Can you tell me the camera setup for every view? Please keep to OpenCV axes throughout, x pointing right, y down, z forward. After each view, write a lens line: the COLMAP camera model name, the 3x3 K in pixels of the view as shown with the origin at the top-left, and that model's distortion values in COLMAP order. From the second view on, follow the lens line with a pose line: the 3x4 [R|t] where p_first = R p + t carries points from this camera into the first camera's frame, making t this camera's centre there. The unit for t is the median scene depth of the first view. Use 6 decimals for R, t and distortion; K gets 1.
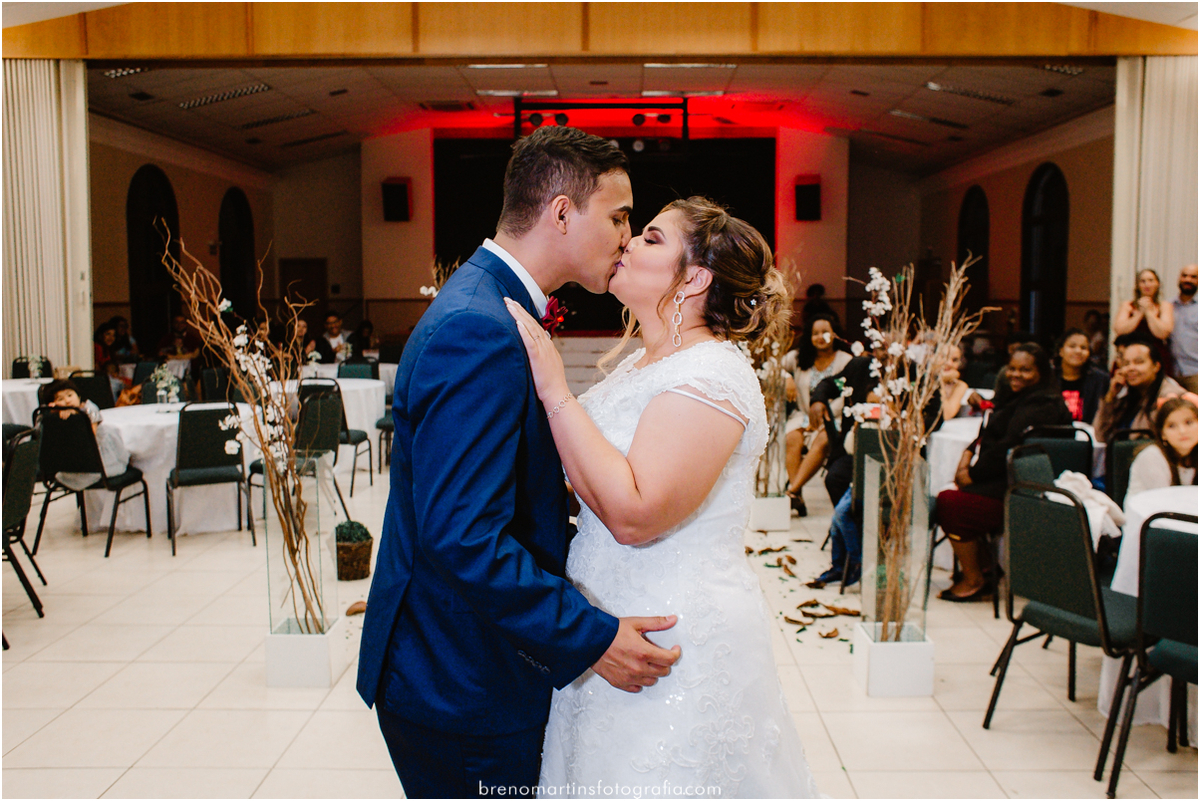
lens RADIAL K [[971.8, 0, 617.4], [0, 971.8, 394.8], [0, 0, 1]] dist [-0.110154, 0.146745]
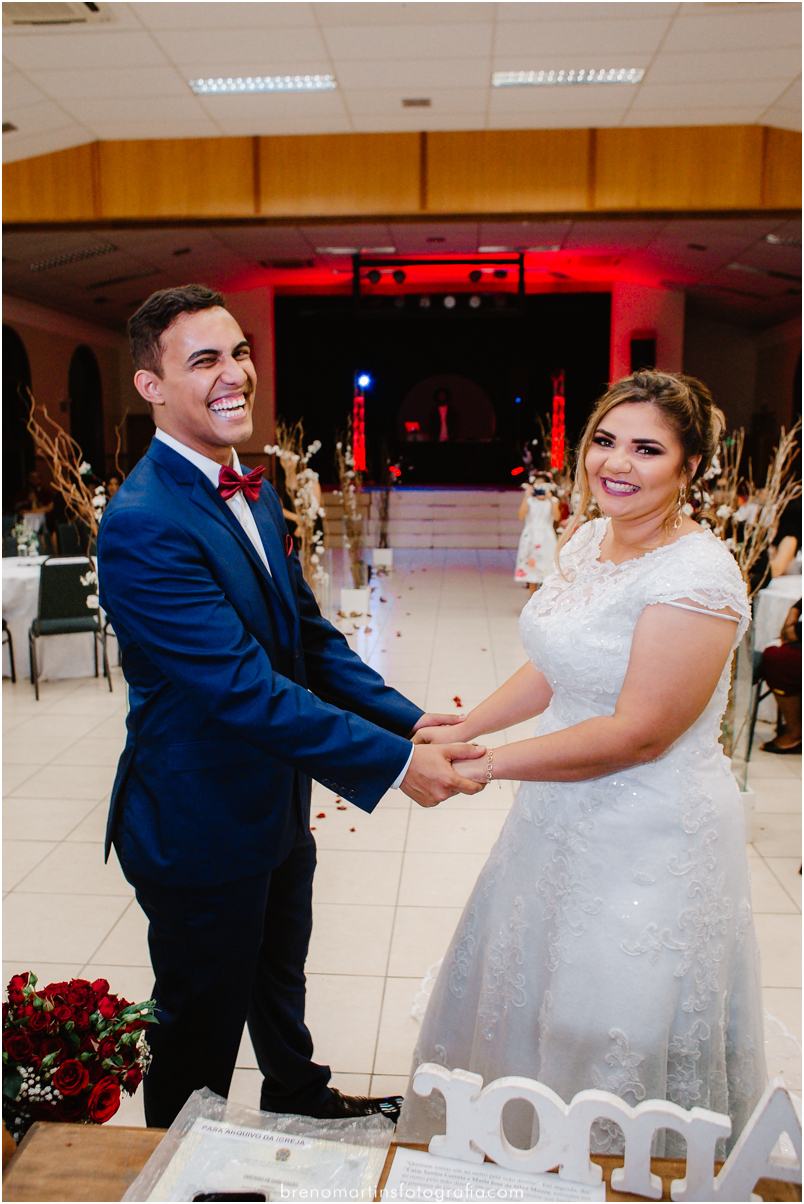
lens RADIAL K [[948.3, 0, 402.0], [0, 948.3, 602.0], [0, 0, 1]] dist [-0.104589, 0.129902]
pose [[0.998597, 0.007167, -0.052465, -0.001893], [-0.003998, 0.998175, 0.060255, -0.005987], [0.052801, -0.059961, 0.996803, -0.017043]]
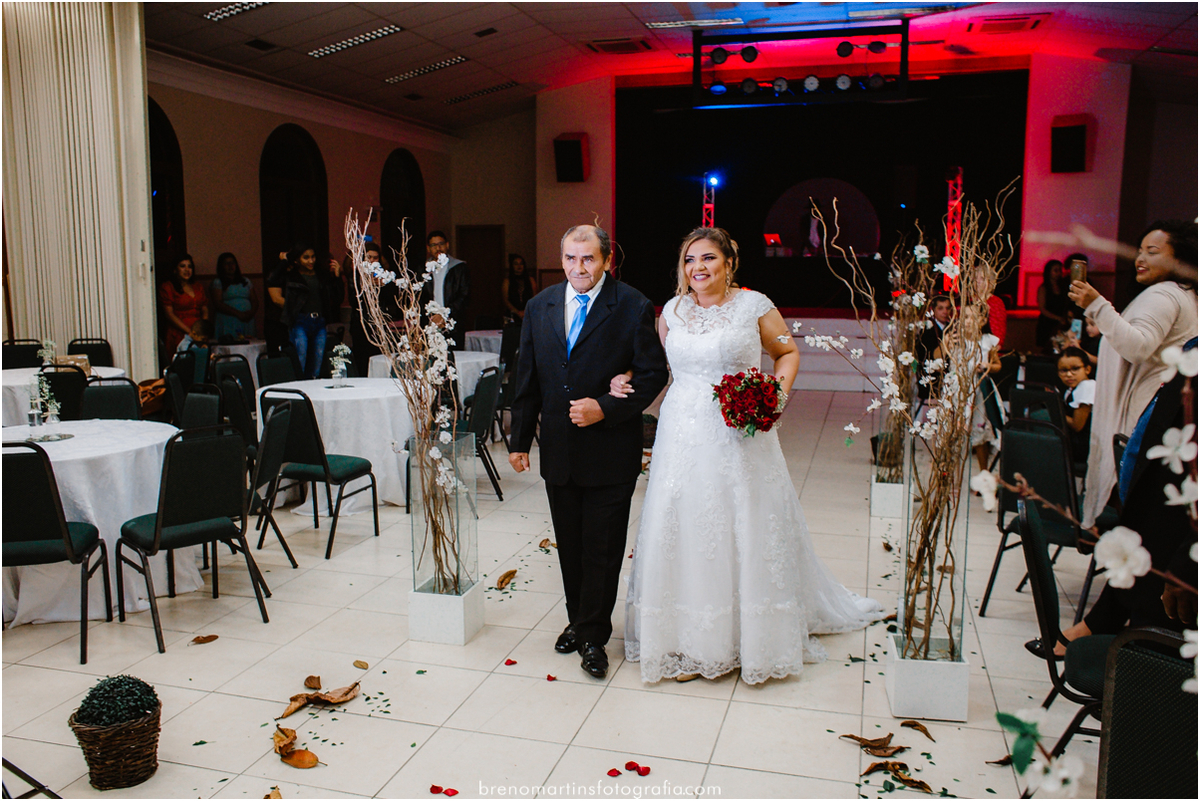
lens RADIAL K [[945.2, 0, 600.0], [0, 945.2, 400.5], [0, 0, 1]] dist [-0.104589, 0.129902]
pose [[0.962887, 0.038975, -0.267075, 0.113400], [-0.027462, 0.998531, 0.046709, -0.055683], [0.268503, -0.037642, 0.962543, 0.465270]]
